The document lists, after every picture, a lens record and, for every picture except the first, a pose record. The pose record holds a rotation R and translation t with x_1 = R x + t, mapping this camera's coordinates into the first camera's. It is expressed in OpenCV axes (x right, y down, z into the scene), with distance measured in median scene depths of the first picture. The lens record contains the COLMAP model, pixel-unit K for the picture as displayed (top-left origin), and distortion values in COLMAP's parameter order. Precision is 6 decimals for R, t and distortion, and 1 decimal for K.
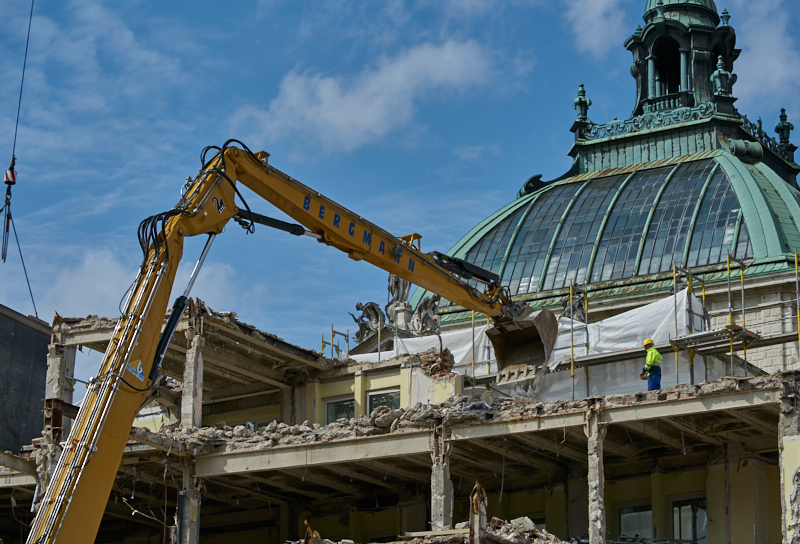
lens RADIAL K [[2243.3, 0, 425.0], [0, 2243.3, 266.1], [0, 0, 1]] dist [-0.518040, 0.544210]
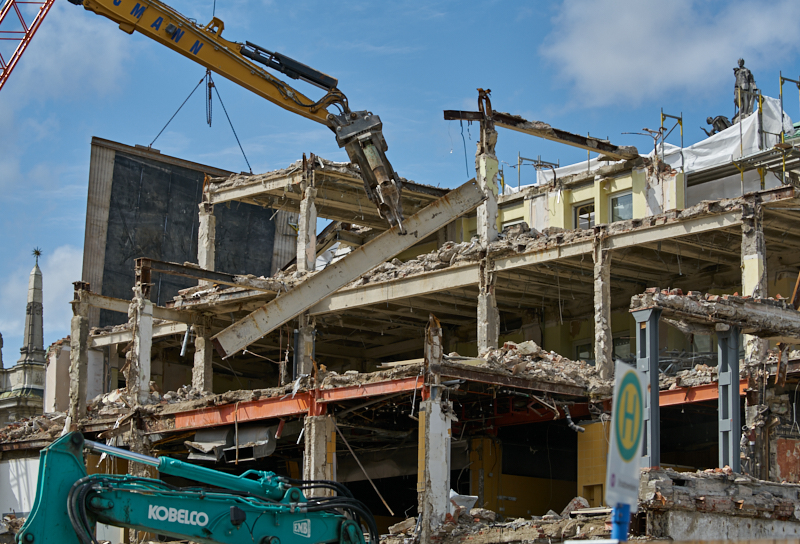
lens RADIAL K [[2243.3, 0, 425.0], [0, 2243.3, 266.1], [0, 0, 1]] dist [-0.518040, 0.544210]
pose [[0.953640, -0.059136, -0.295083, 0.261274], [0.085446, 0.993358, 0.077066, -0.010078], [0.288566, -0.098707, 0.952359, -0.043844]]
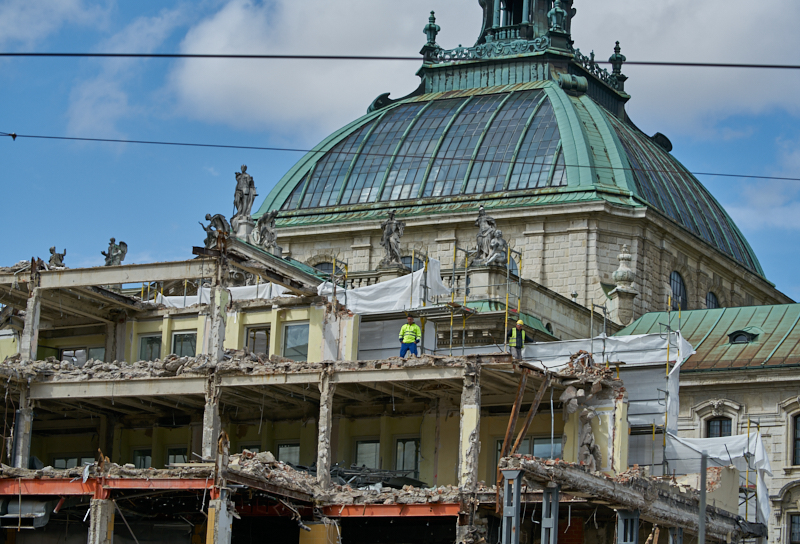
lens RADIAL K [[2234.6, 0, 429.0], [0, 2234.6, 271.7], [0, 0, 1]] dist [-0.515760, 0.480629]
pose [[0.997688, 0.051548, 0.044278, 0.062269], [-0.054646, 0.995916, 0.071864, -0.076035], [-0.040393, -0.074117, 0.996431, -0.250532]]
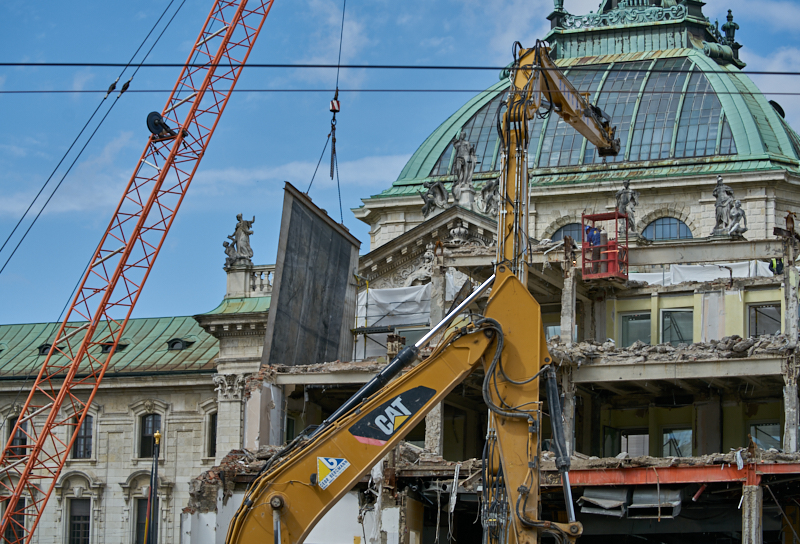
lens RADIAL K [[2234.6, 0, 429.0], [0, 2234.6, 271.7], [0, 0, 1]] dist [-0.515760, 0.480629]
pose [[0.988661, 0.049404, 0.141806, -0.335147], [-0.062117, 0.994298, 0.086675, -0.064959], [-0.136715, -0.094501, 0.986093, -0.201633]]
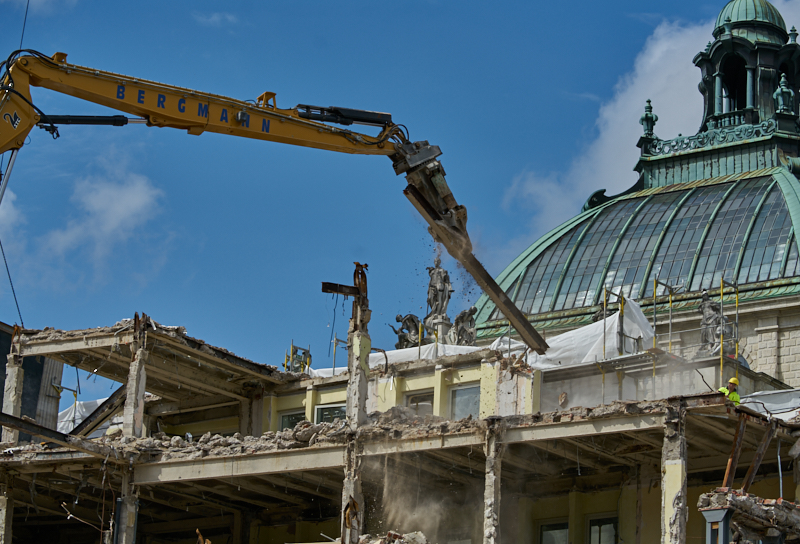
lens RADIAL K [[2243.3, 0, 425.0], [0, 2243.3, 266.1], [0, 0, 1]] dist [-0.518040, 0.544210]
pose [[0.997444, 0.014978, -0.069868, 0.096342], [-0.015140, 0.999884, -0.001791, -0.007343], [0.069833, 0.002844, 0.997555, -0.027360]]
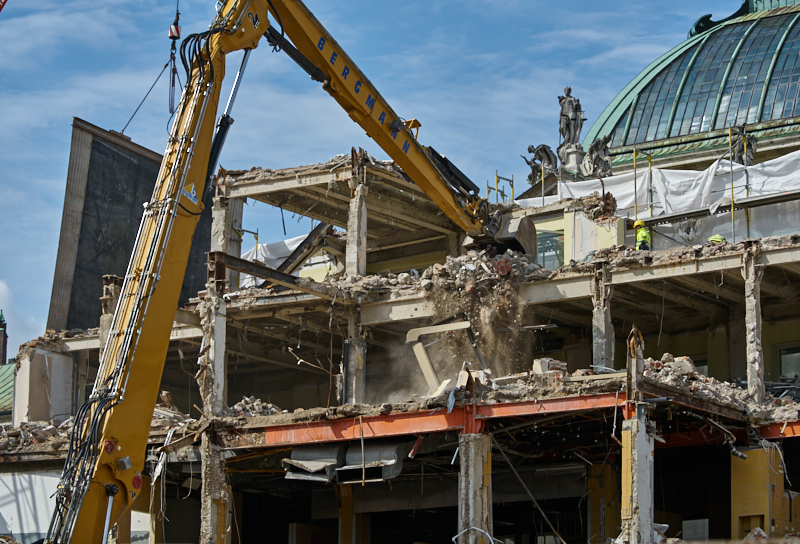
lens RADIAL K [[2243.3, 0, 425.0], [0, 2243.3, 266.1], [0, 0, 1]] dist [-0.518040, 0.544210]
pose [[0.996431, -0.016447, -0.082788, 0.009867], [0.022342, 0.997241, 0.070790, -0.003143], [0.081395, -0.072387, 0.994050, -0.009313]]
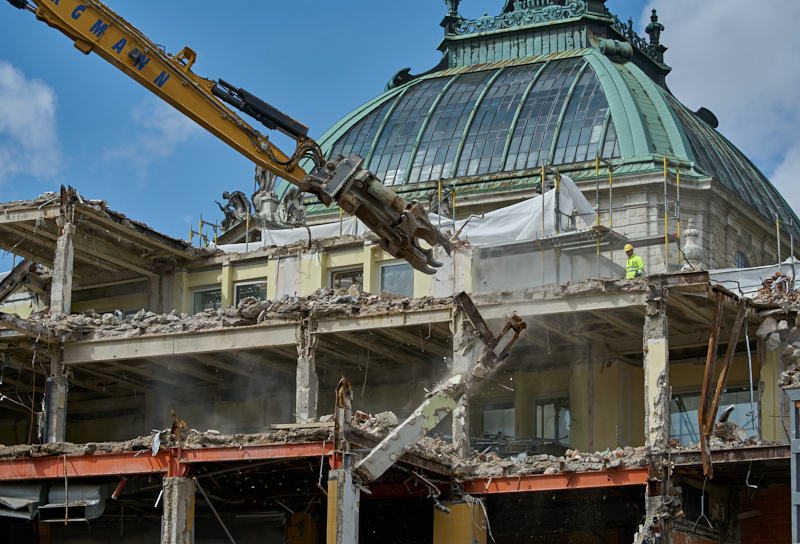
lens RADIAL K [[2243.3, 0, 425.0], [0, 2243.3, 266.1], [0, 0, 1]] dist [-0.518040, 0.544210]
pose [[0.997781, 0.024399, 0.061942, -0.002700], [-0.027424, 0.998449, 0.048456, -0.002148], [-0.060663, -0.050047, 0.996903, -0.006461]]
